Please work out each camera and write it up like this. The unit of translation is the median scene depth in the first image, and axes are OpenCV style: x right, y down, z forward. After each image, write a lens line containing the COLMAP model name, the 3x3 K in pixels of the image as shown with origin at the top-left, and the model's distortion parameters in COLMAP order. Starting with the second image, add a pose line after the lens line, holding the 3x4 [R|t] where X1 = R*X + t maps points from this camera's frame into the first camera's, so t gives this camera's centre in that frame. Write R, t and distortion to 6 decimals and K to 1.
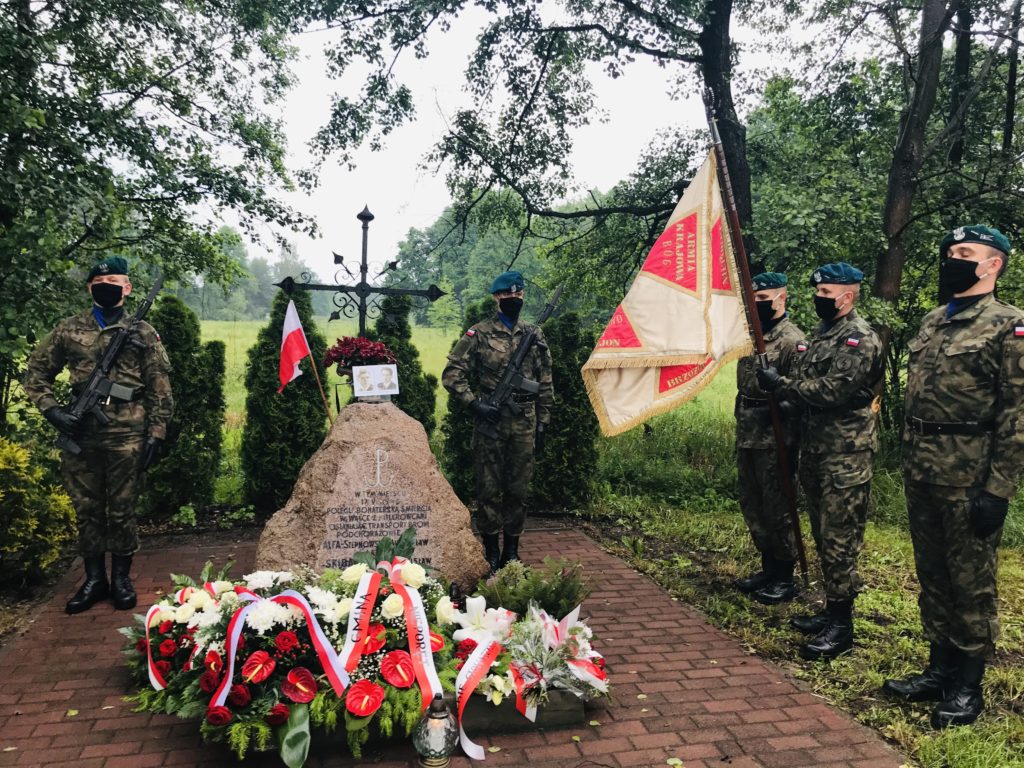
lens RADIAL K [[831.6, 0, 508.5], [0, 831.6, 376.8], [0, 0, 1]] dist [0.041602, -0.039602]
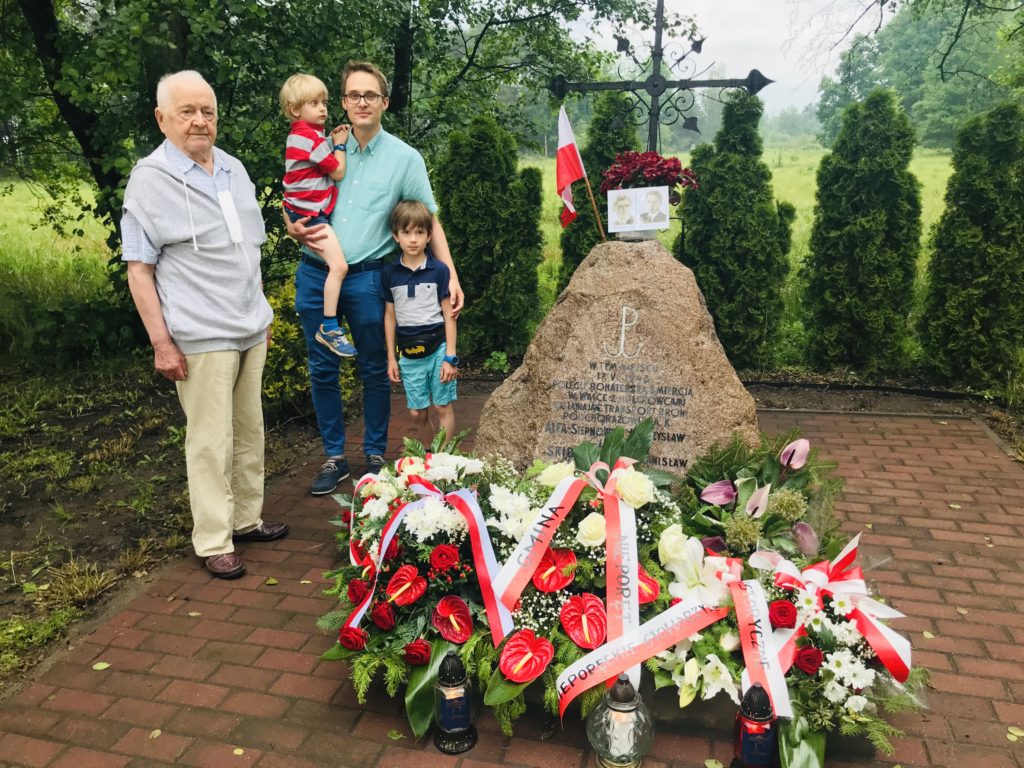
lens RADIAL K [[831.6, 0, 509.9], [0, 831.6, 381.3], [0, 0, 1]] dist [0.041602, -0.039602]
pose [[0.880824, 0.082987, -0.466114, 0.089434], [0.011915, 0.980321, 0.197052, 0.006198], [0.473293, -0.179121, 0.862501, 0.279451]]
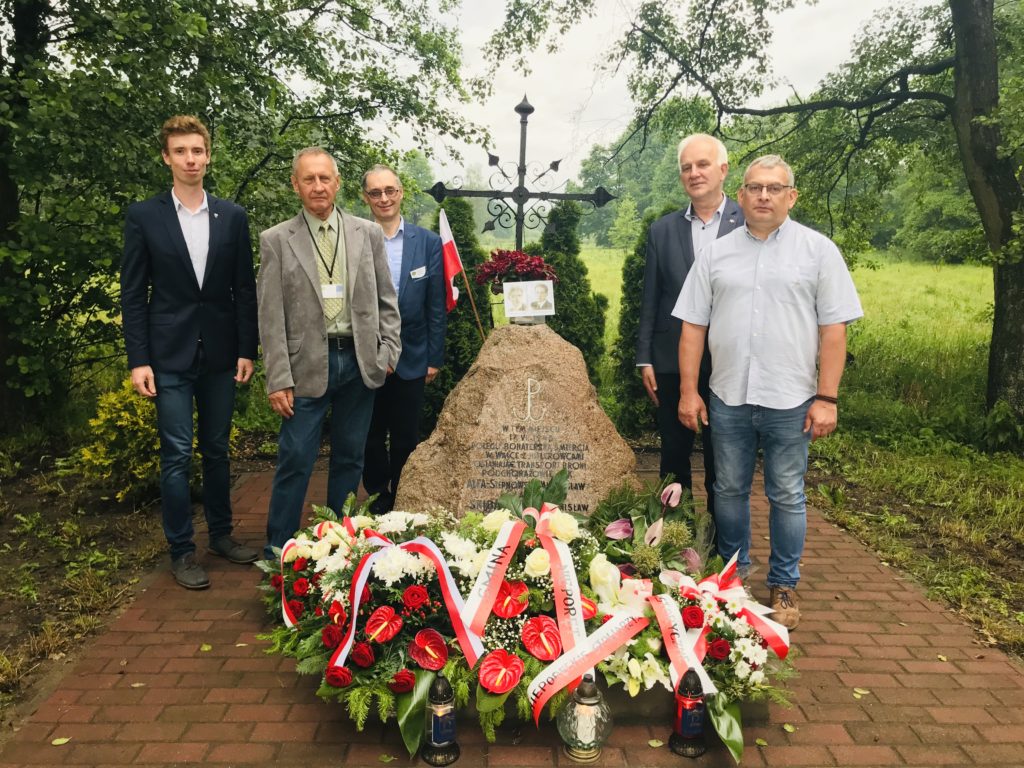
lens RADIAL K [[831.6, 0, 509.2], [0, 831.6, 380.8], [0, 0, 1]] dist [0.041602, -0.039602]
pose [[0.976852, 0.025473, -0.212396, 0.005917], [-0.004501, 0.995113, 0.098642, 0.004264], [0.213871, -0.095403, 0.972192, 0.137934]]
